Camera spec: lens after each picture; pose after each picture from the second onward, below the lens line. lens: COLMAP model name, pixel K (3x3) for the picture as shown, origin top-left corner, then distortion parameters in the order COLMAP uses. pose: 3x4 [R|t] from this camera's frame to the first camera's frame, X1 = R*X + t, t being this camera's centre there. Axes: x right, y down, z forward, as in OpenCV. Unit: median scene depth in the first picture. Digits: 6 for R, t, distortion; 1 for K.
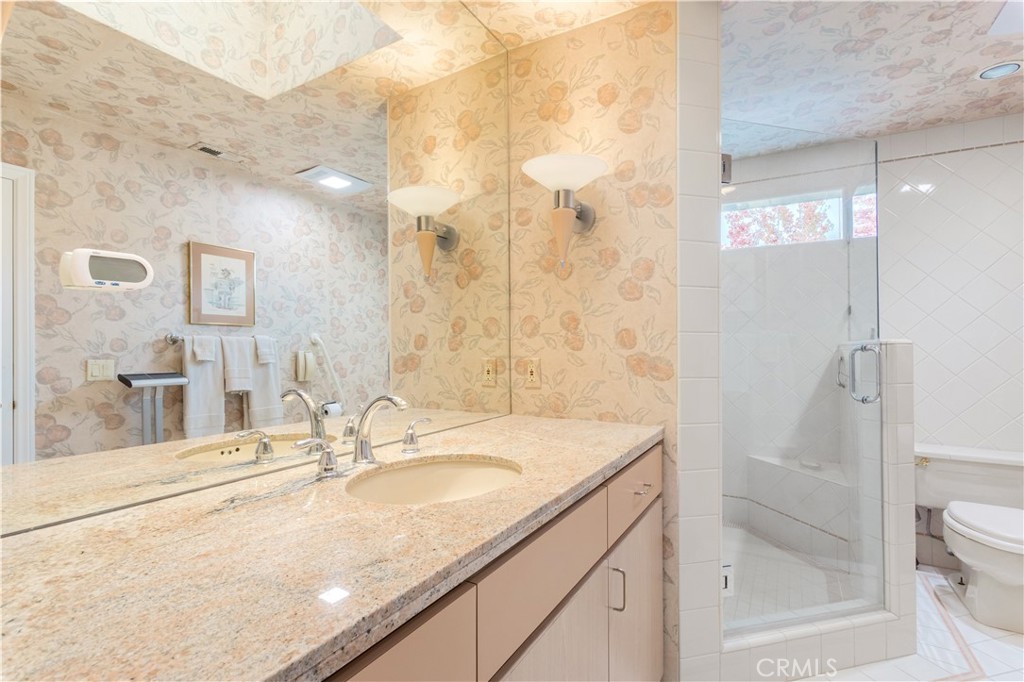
lens RADIAL K [[485.3, 0, 508.2], [0, 485.3, 340.0], [0, 0, 1]] dist [-0.001468, 0.001737]
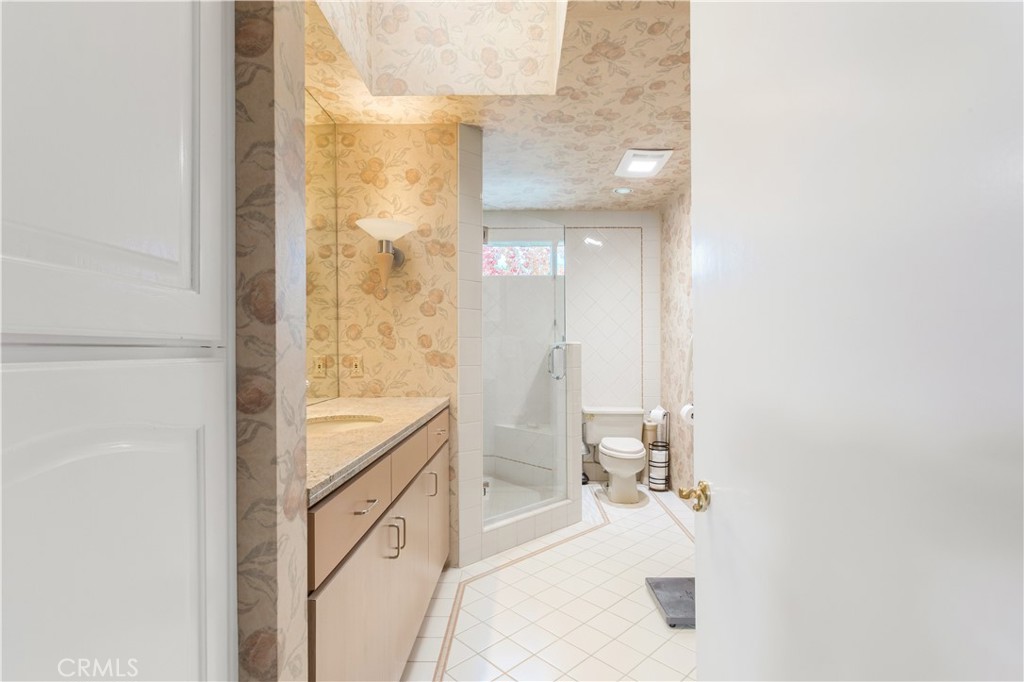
lens RADIAL K [[485.3, 0, 508.2], [0, 485.3, 340.0], [0, 0, 1]] dist [-0.001468, 0.001737]
pose [[0.880625, 0.003630, 0.473800, -0.223170], [-0.002802, 0.999993, -0.002454, -0.003827], [-0.473806, 0.000834, 0.880629, -0.413085]]
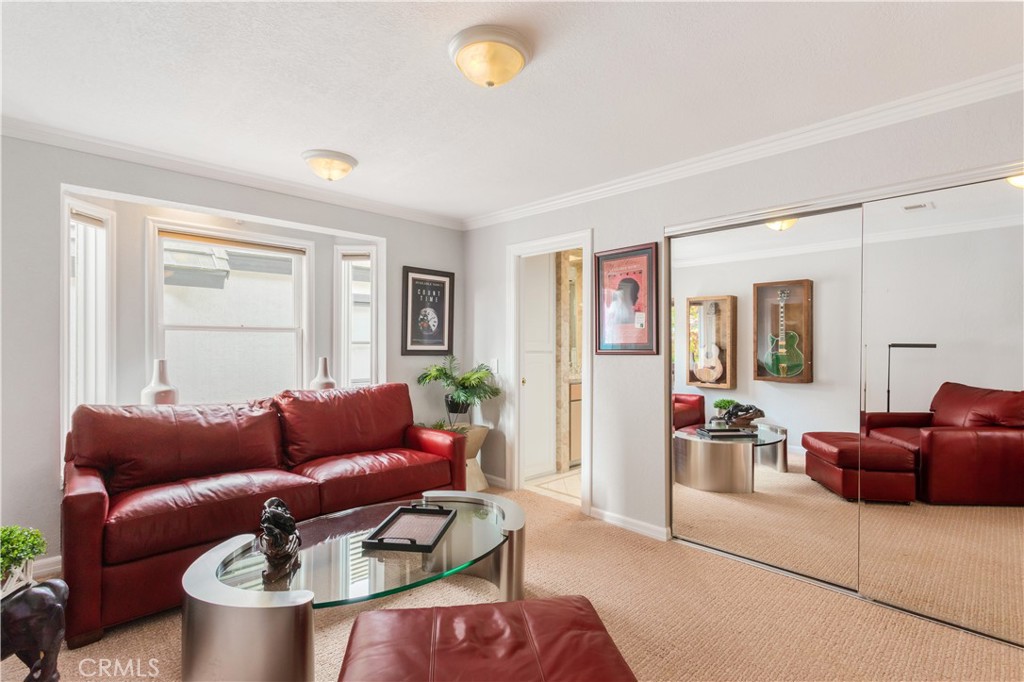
lens RADIAL K [[485.3, 0, 508.2], [0, 485.3, 340.0], [0, 0, 1]] dist [-0.001468, 0.001737]
pose [[0.960943, 0.005494, -0.276691, 1.196949], [-0.004314, 0.999979, 0.004875, -0.210597], [0.276712, -0.003491, 0.960947, -6.710921]]
